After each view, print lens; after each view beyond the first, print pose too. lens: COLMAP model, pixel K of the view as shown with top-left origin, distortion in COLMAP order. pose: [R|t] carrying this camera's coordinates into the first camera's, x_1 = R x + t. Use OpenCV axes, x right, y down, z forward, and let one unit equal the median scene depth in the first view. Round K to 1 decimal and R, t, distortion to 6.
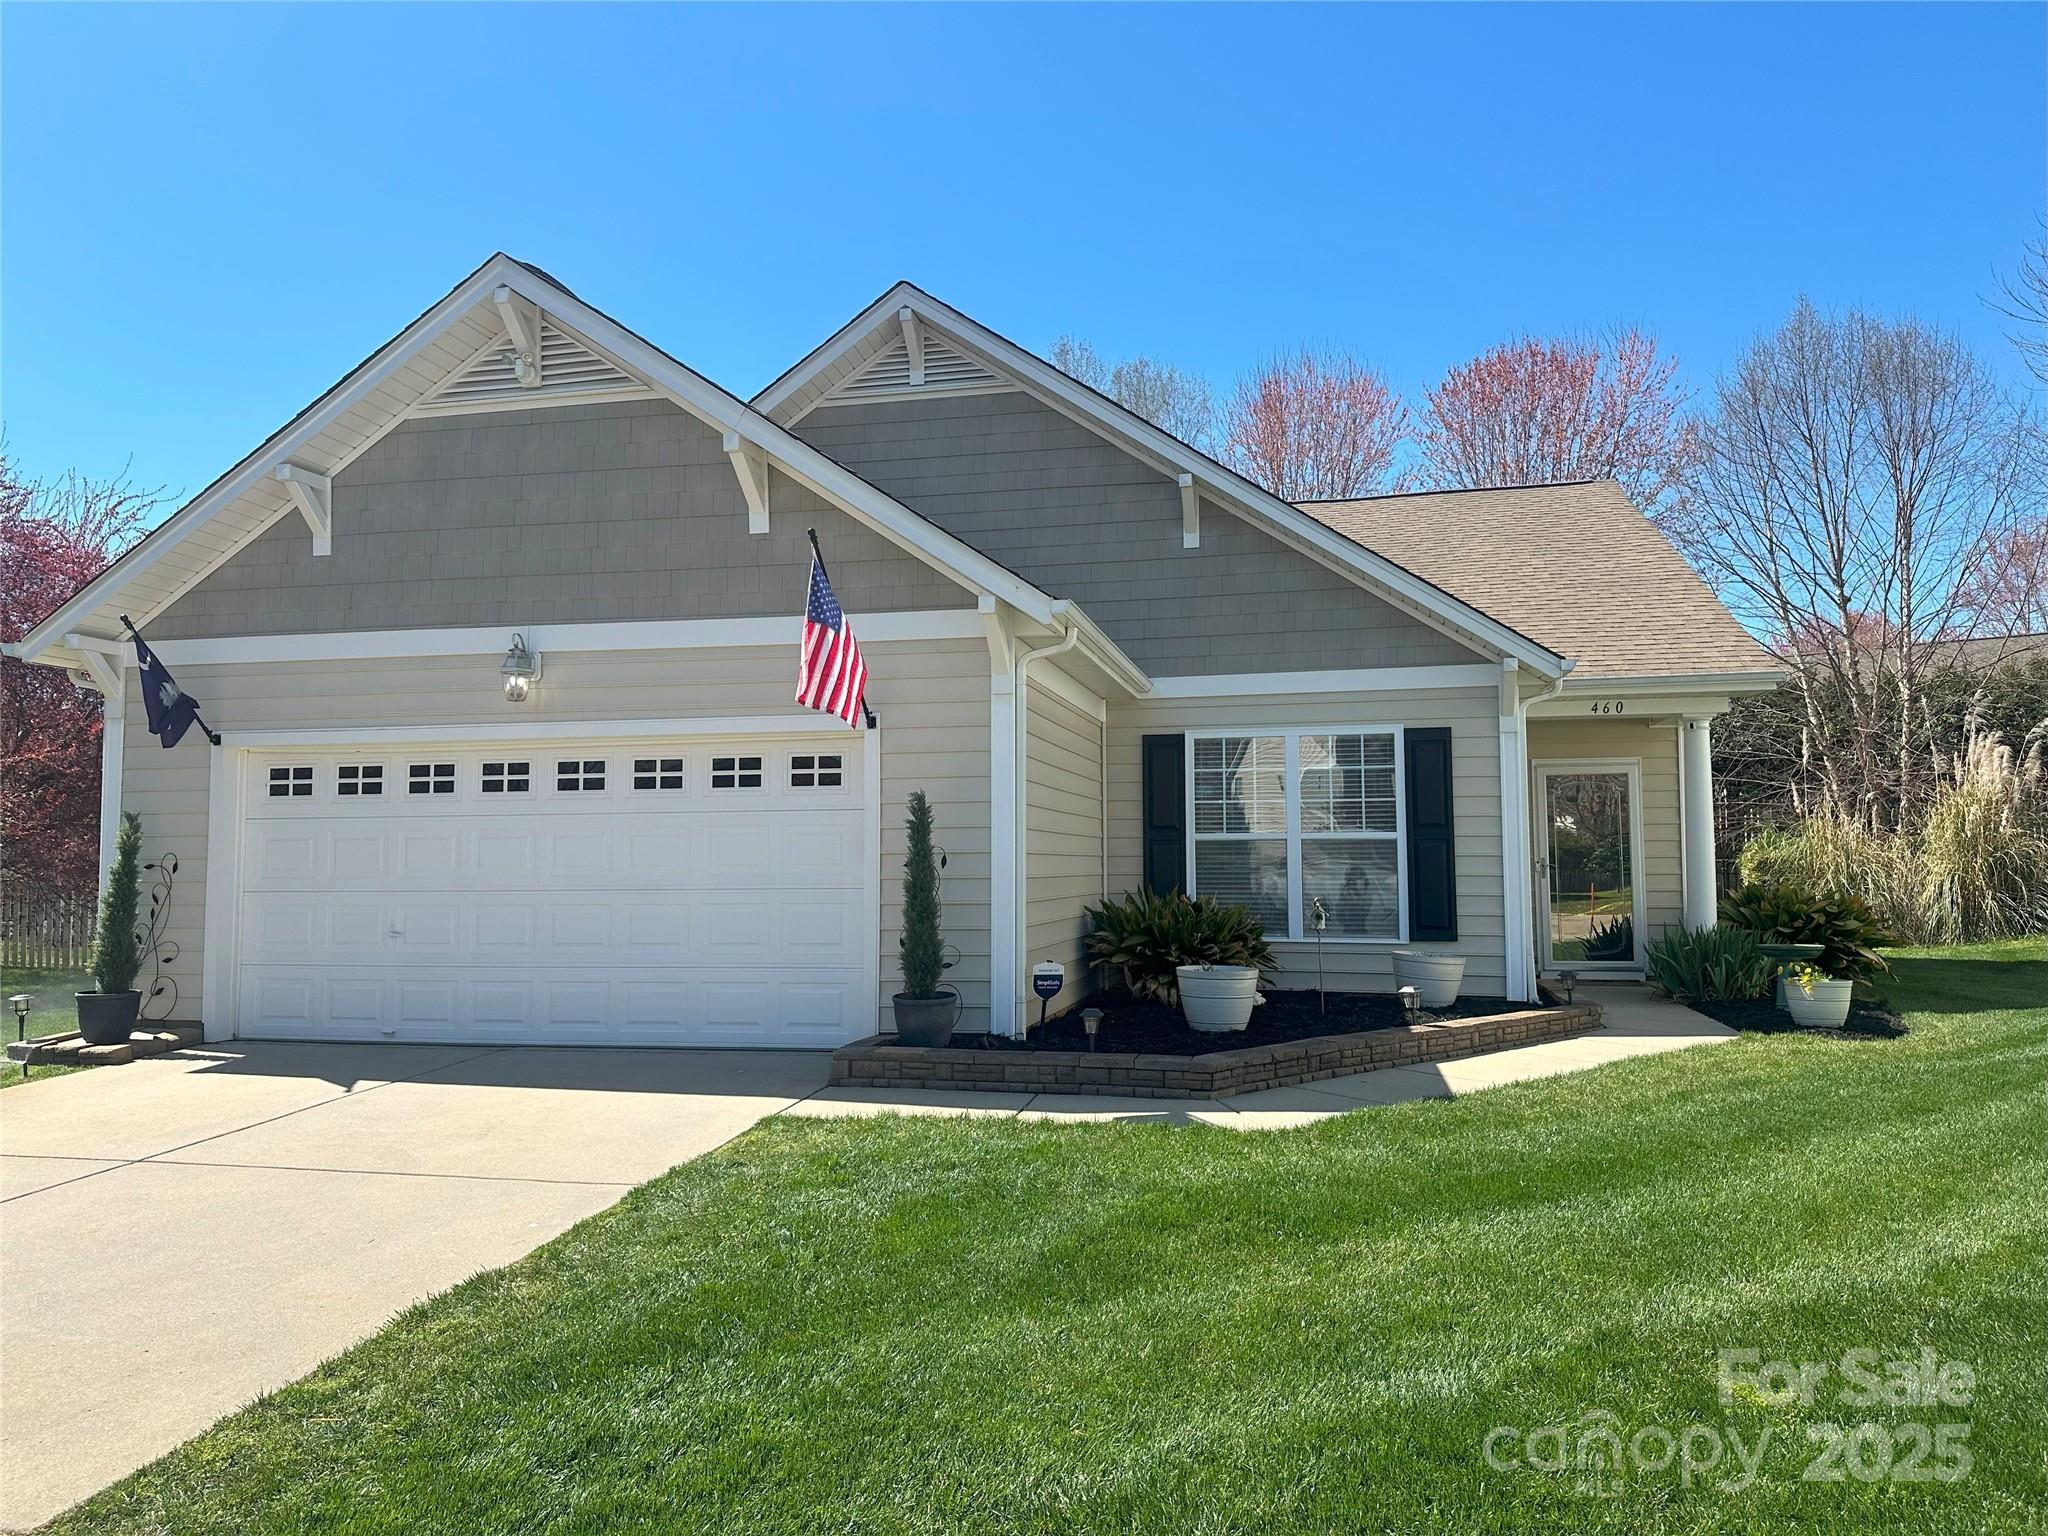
lens RADIAL K [[1418.1, 0, 1004.7], [0, 1418.1, 769.7], [0, 0, 1]] dist [0.064068, -0.035210]
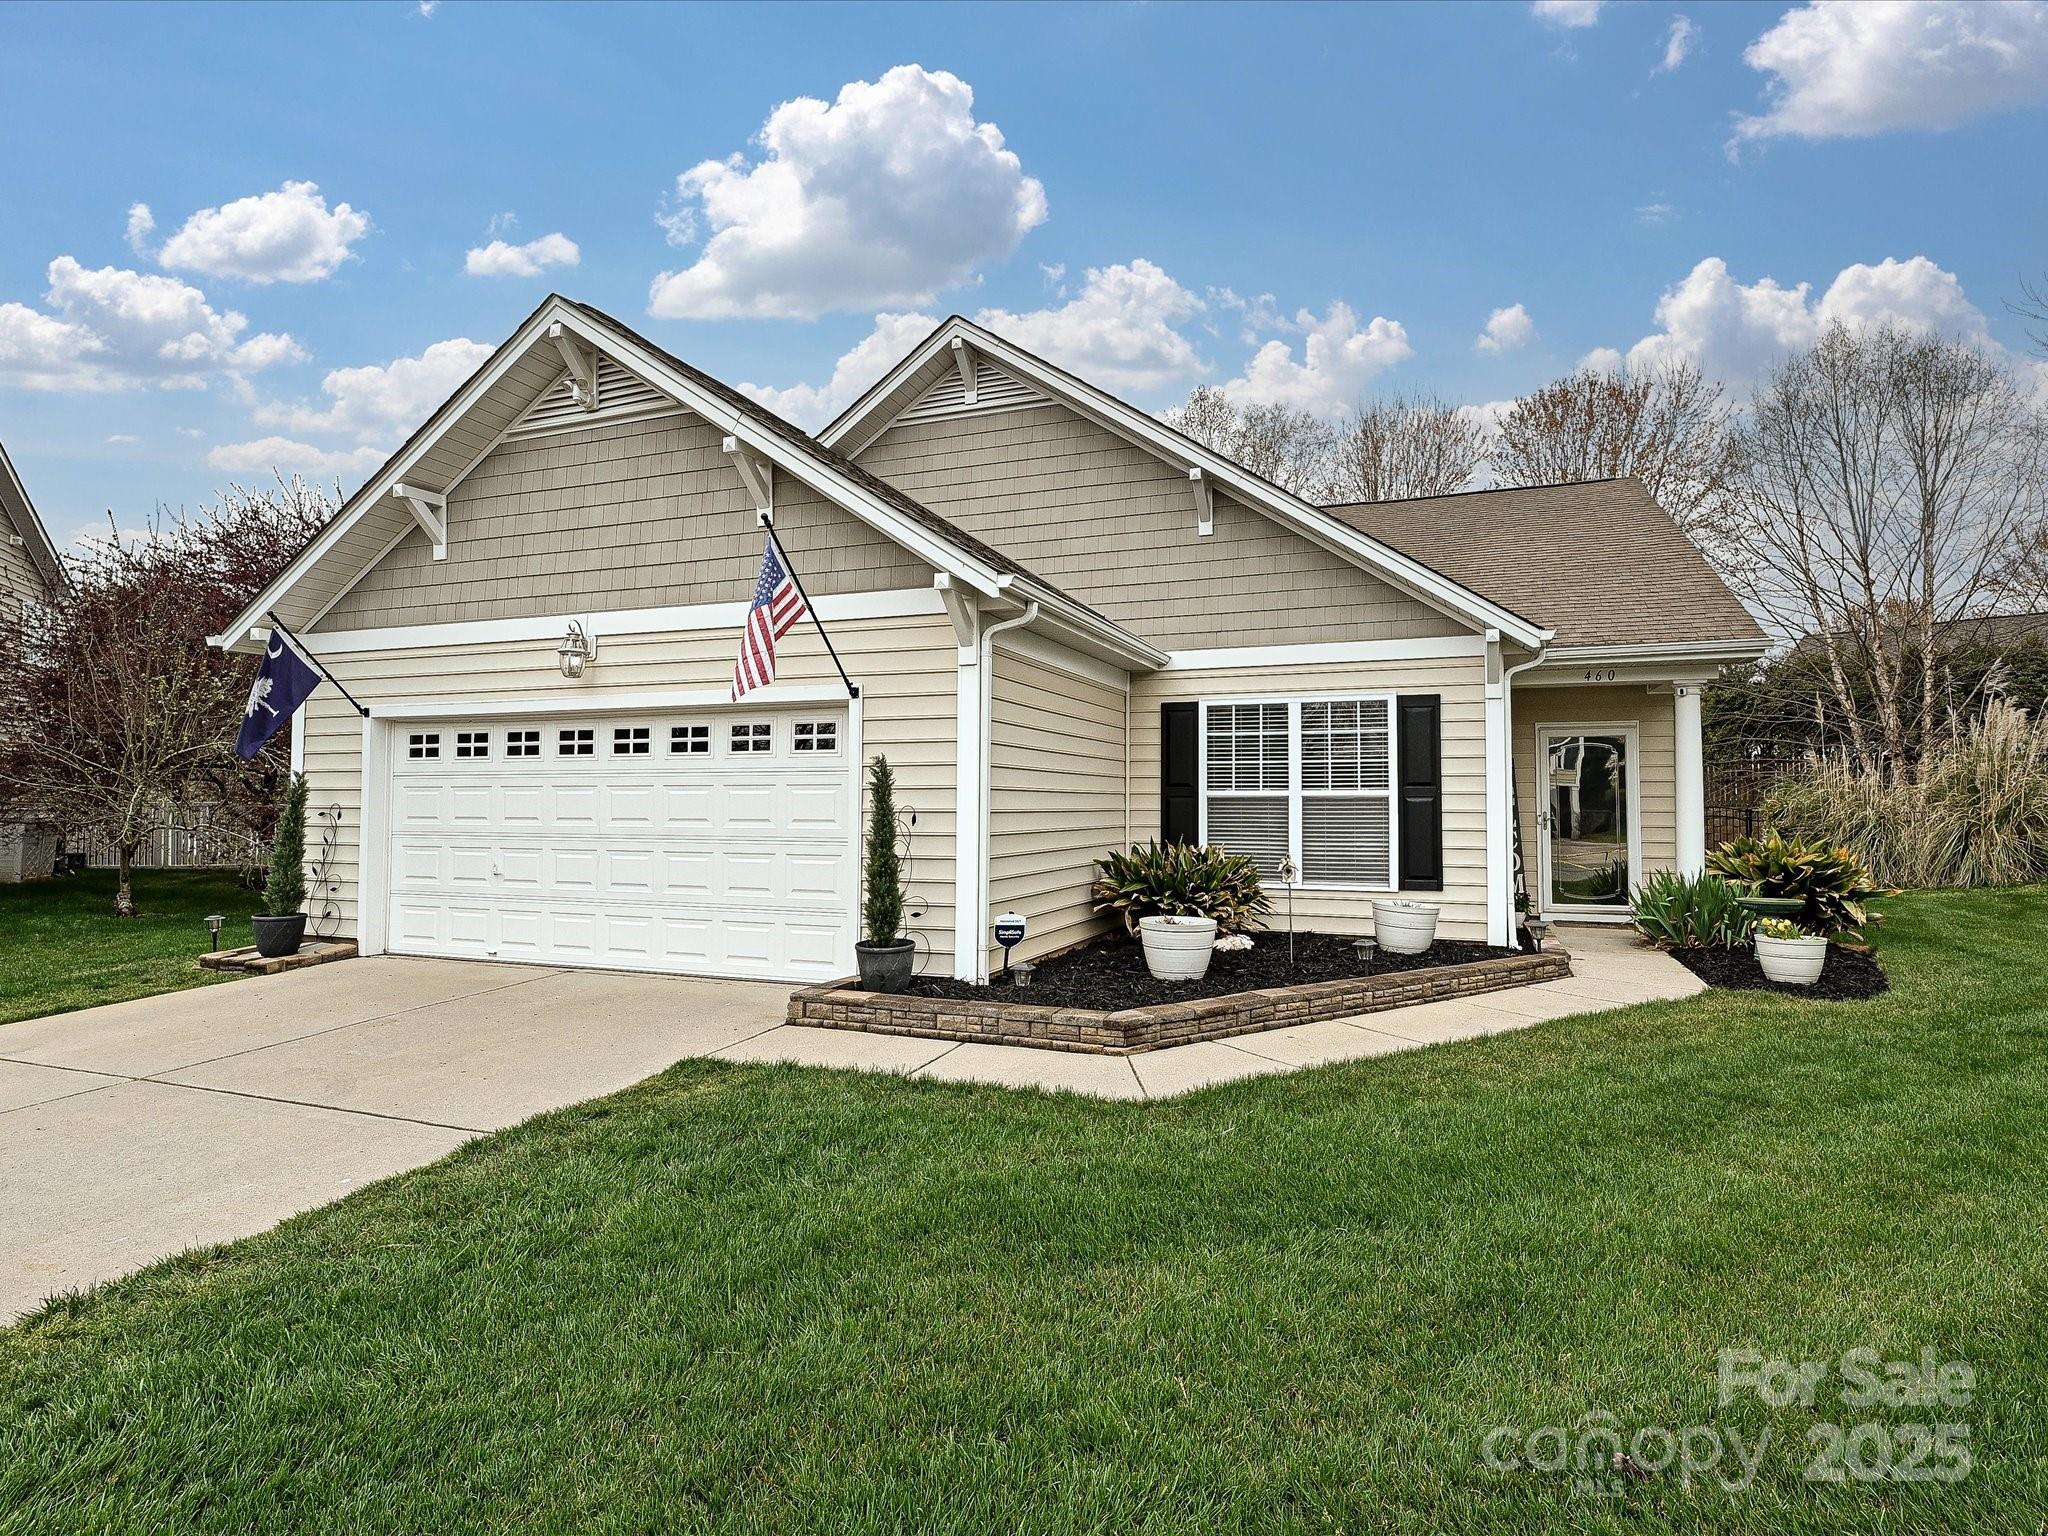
lens RADIAL K [[1069.1, 0, 1017.0], [0, 1069.1, 758.0], [0, 0, 1]] dist [-0.000174, 0.010312]
pose [[0.988642, 0.000391, -0.150290, 0.118192], [0.003329, 0.999694, 0.024496, -0.001827], [0.150254, -0.024718, 0.988338, 0.147194]]
